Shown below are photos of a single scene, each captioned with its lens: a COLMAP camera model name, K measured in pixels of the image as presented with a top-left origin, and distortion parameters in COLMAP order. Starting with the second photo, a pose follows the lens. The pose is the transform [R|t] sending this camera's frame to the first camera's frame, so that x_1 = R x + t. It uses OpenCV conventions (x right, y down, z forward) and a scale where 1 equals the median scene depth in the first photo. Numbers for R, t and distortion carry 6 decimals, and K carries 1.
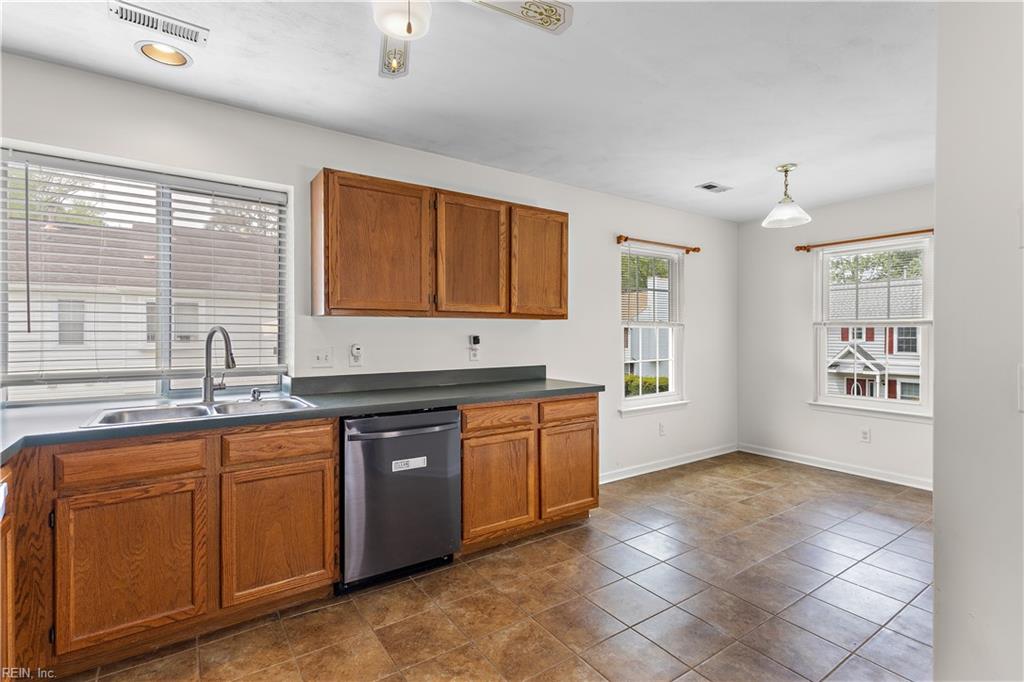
lens RADIAL K [[478.5, 0, 517.1], [0, 478.5, 336.4], [0, 0, 1]] dist [0.002640, 0.002093]
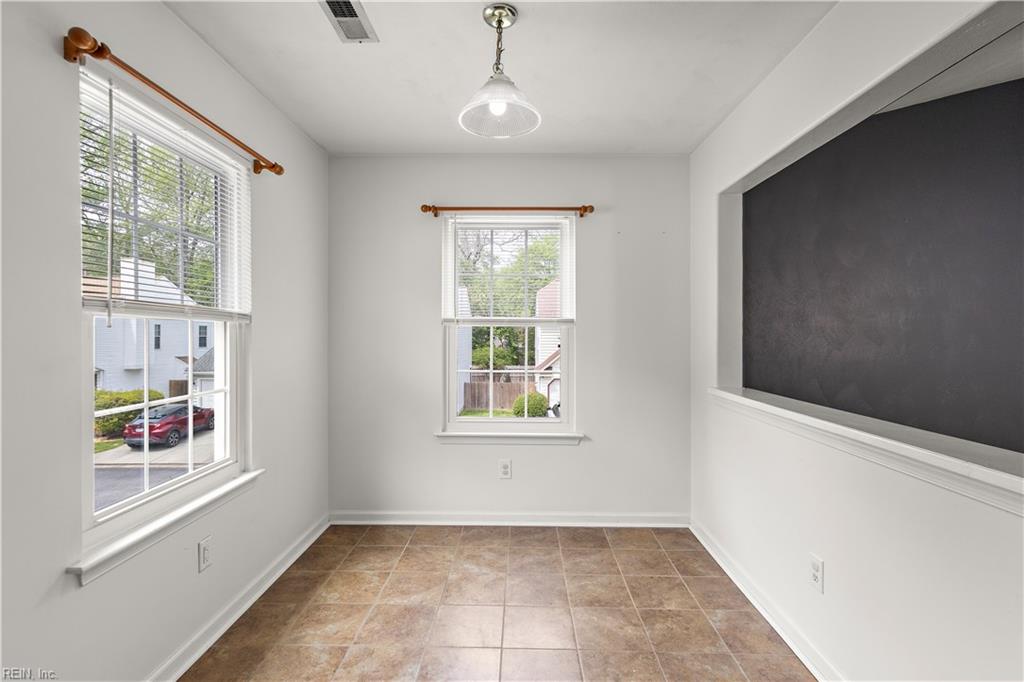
lens RADIAL K [[478.5, 0, 511.4], [0, 478.5, 333.4], [0, 0, 1]] dist [0.002640, 0.002093]
pose [[0.583402, 0.001510, 0.812182, 0.180984], [0.000792, 0.999997, -0.002428, -0.008954], [-0.812183, 0.002059, 0.583398, 0.838484]]
